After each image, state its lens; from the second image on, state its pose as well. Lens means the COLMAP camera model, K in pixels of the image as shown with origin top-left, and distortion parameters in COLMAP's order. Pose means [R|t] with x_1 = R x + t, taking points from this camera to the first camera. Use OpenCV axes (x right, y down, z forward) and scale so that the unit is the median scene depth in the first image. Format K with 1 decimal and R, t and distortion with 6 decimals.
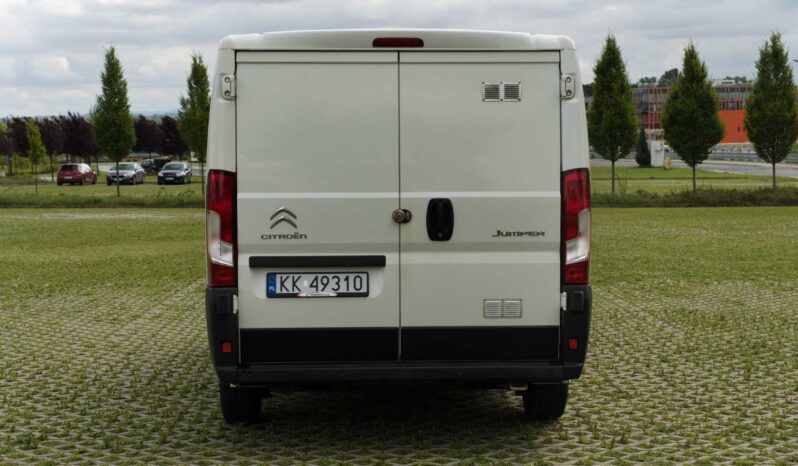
lens RADIAL K [[1233.5, 0, 396.3], [0, 1233.5, 236.0], [0, 0, 1]] dist [0.020803, 0.000000]
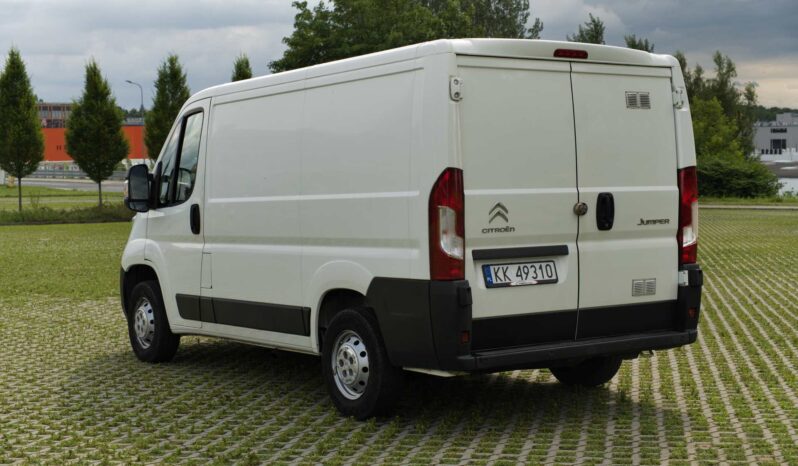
lens RADIAL K [[1233.5, 0, 395.2], [0, 1233.5, 231.6], [0, 0, 1]] dist [0.020803, 0.000000]
pose [[0.843436, -0.028900, 0.536451, -0.734673], [0.039067, 0.999208, -0.007593, 0.006260], [-0.535807, 0.027362, 0.843897, 0.145675]]
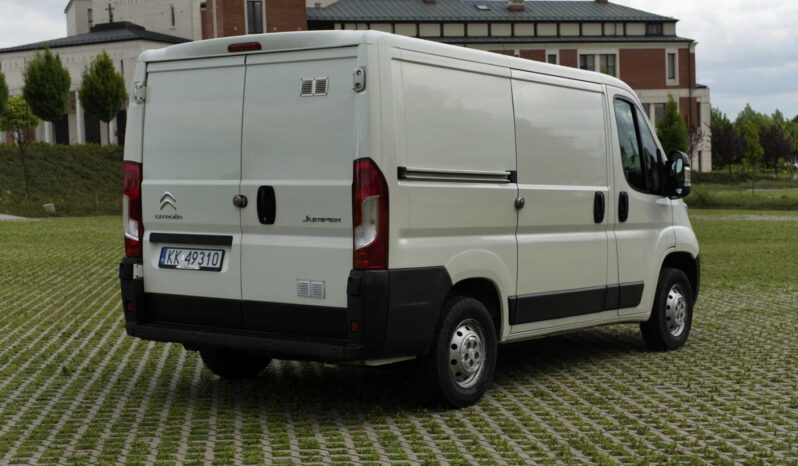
lens RADIAL K [[1233.5, 0, 397.6], [0, 1233.5, 228.4], [0, 0, 1]] dist [0.020803, 0.000000]
pose [[0.779393, 0.028475, -0.625887, 0.818484], [-0.034544, 0.999400, 0.002452, 0.000947], [0.625582, 0.019709, 0.779910, 0.210604]]
